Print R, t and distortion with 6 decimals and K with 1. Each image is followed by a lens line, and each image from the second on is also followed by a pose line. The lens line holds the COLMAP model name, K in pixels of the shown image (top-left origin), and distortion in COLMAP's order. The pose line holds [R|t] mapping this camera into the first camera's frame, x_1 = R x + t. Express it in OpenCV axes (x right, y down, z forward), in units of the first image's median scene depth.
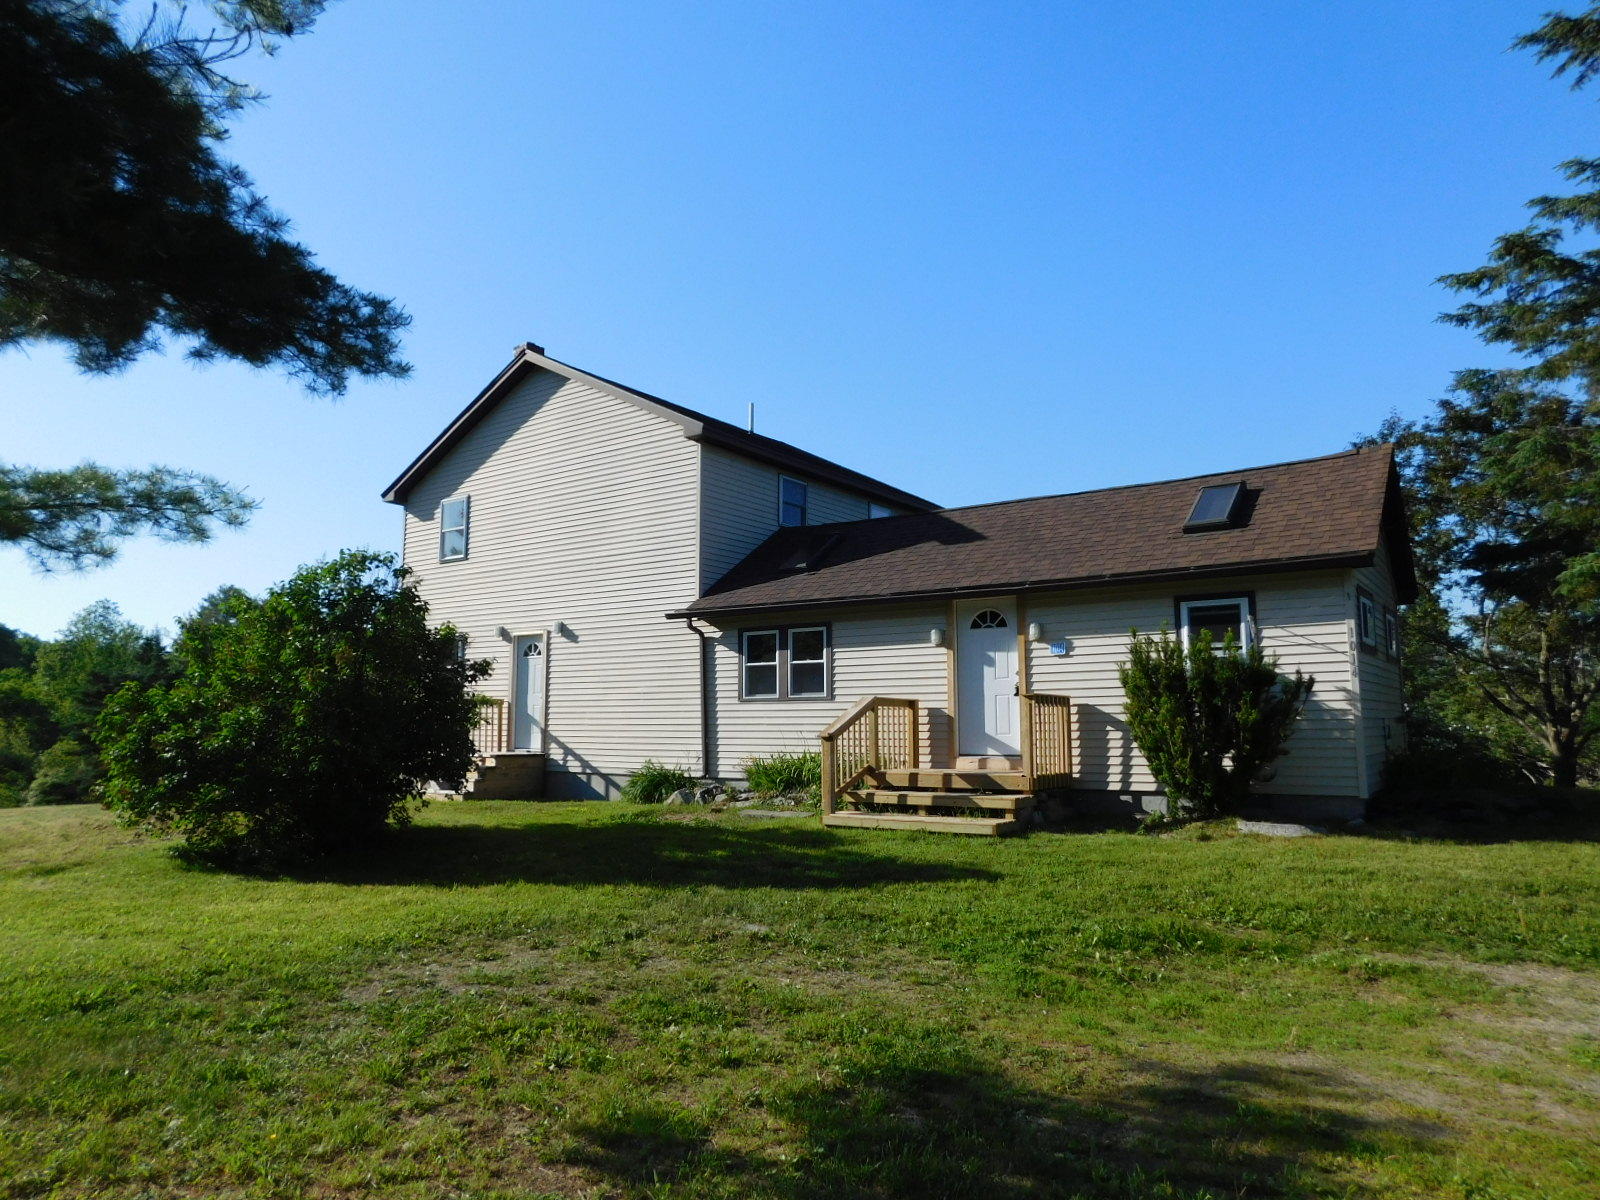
lens RADIAL K [[1051.1, 0, 800.0], [0, 1051.1, 600.0], [0, 0, 1]] dist [-0.067223, 0.050700]
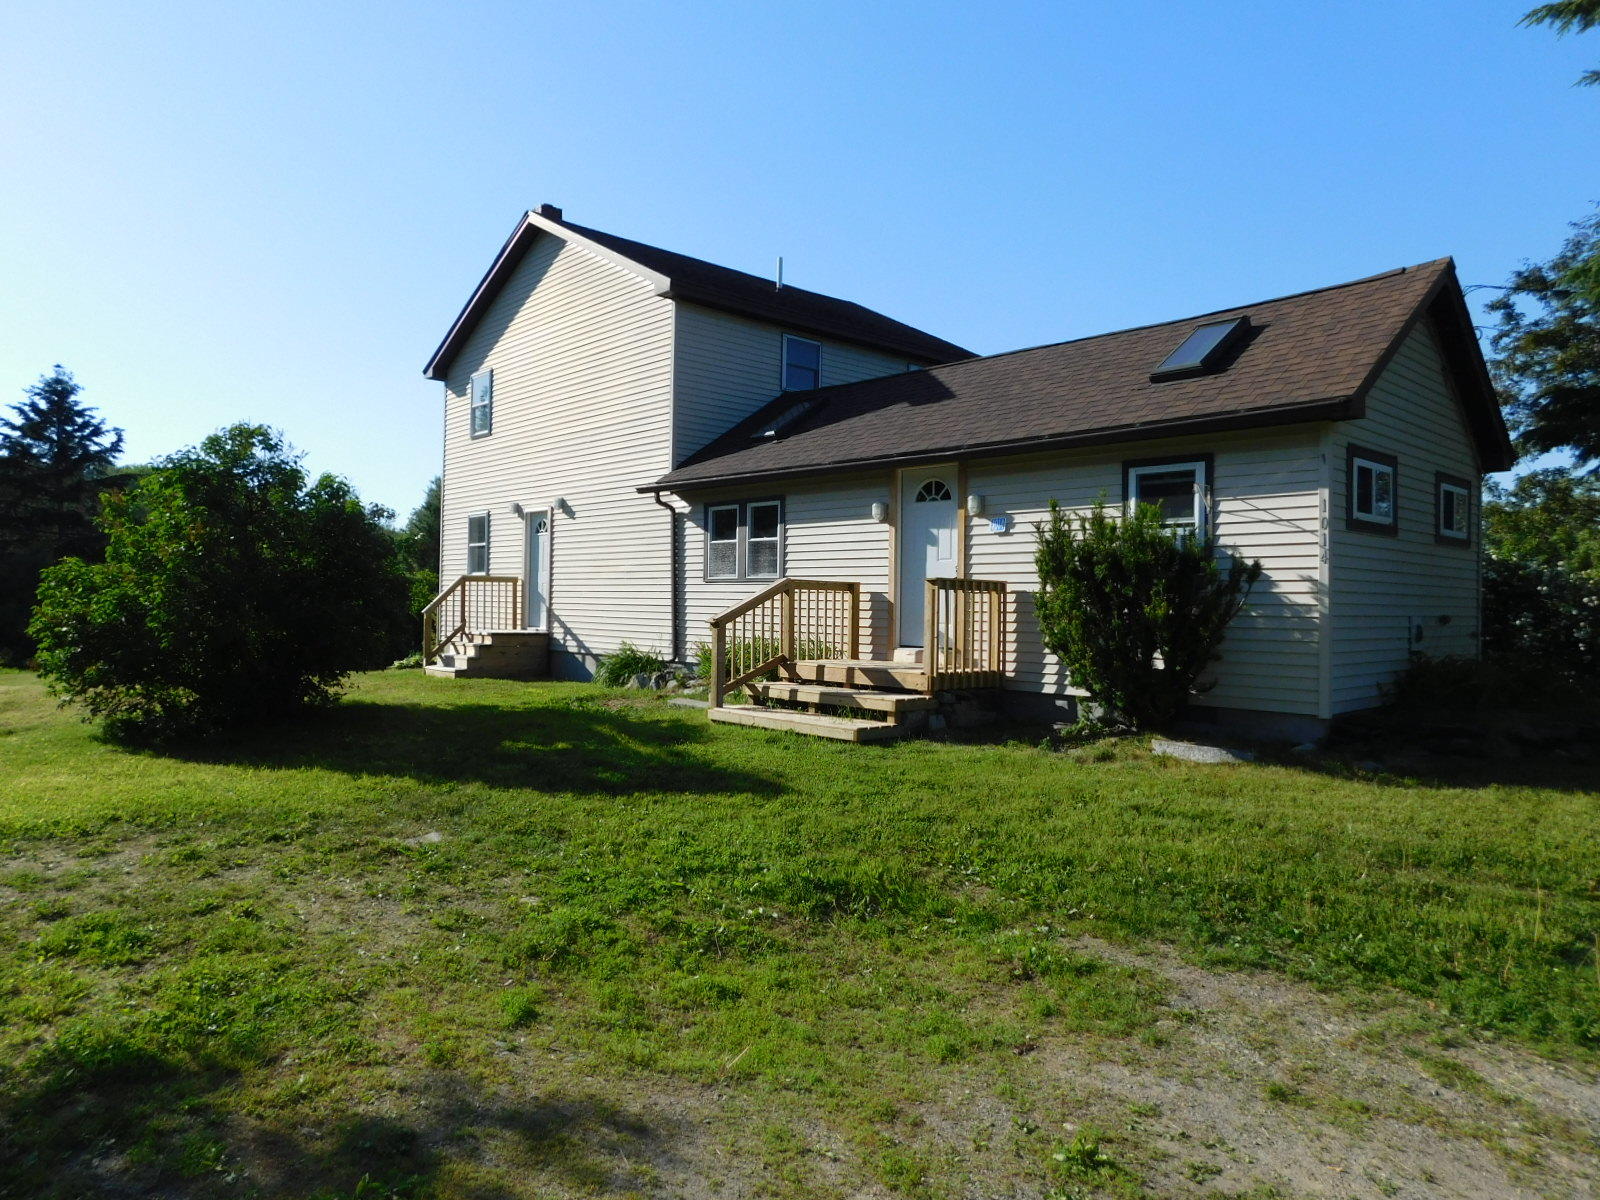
lens RADIAL K [[1051.1, 0, 800.0], [0, 1051.1, 600.0], [0, 0, 1]] dist [-0.067223, 0.050700]
pose [[0.977282, 0.016558, -0.211294, 0.253059], [0.007822, 0.993447, 0.114029, 0.008180], [0.211798, -0.113091, 0.970748, 0.129104]]
